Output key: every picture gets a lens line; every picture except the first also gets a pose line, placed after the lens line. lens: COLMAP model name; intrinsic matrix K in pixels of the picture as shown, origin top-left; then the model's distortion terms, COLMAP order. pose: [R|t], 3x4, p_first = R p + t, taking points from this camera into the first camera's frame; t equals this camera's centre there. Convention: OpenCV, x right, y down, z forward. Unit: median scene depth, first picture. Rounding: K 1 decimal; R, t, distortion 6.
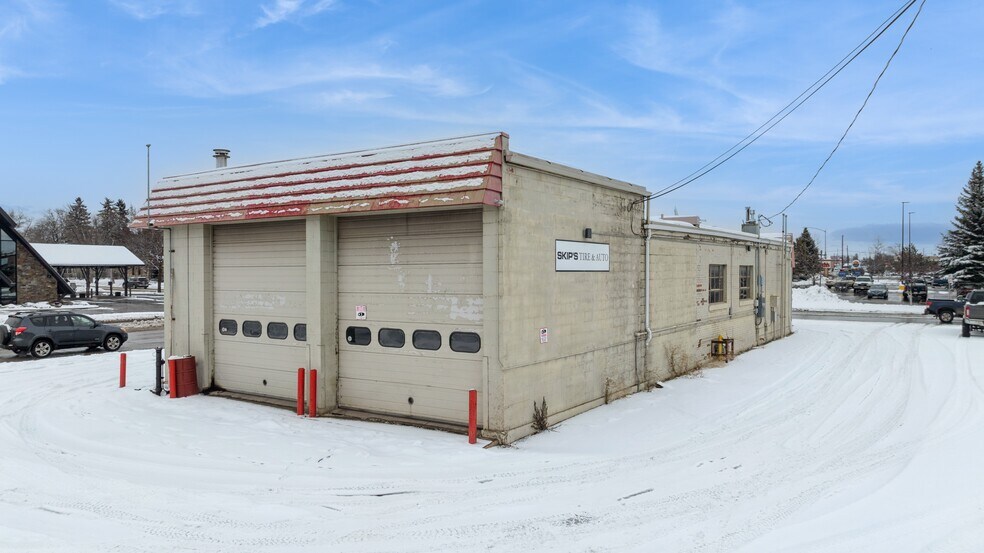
lens RADIAL K [[694.5, 0, 496.1], [0, 694.5, 277.0], [0, 0, 1]] dist [-0.009062, -0.000404]
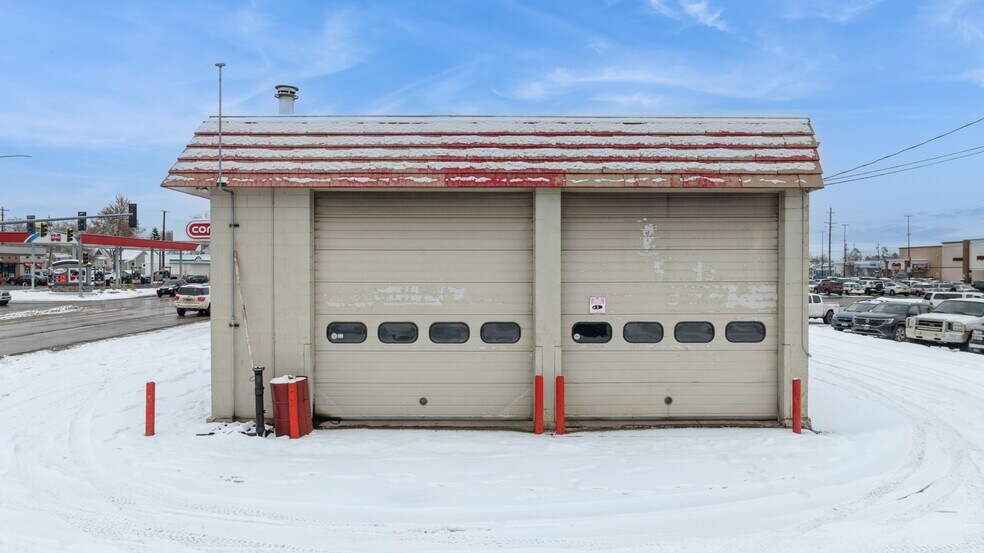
lens RADIAL K [[598.9, 0, 491.7], [0, 598.9, 261.8], [0, 0, 1]] dist [-0.007030, -0.001278]
pose [[0.833674, 0.002074, 0.552253, -0.709796], [-0.000087, 0.999993, -0.003624, 0.000298], [-0.552256, 0.002973, 0.833669, 0.452895]]
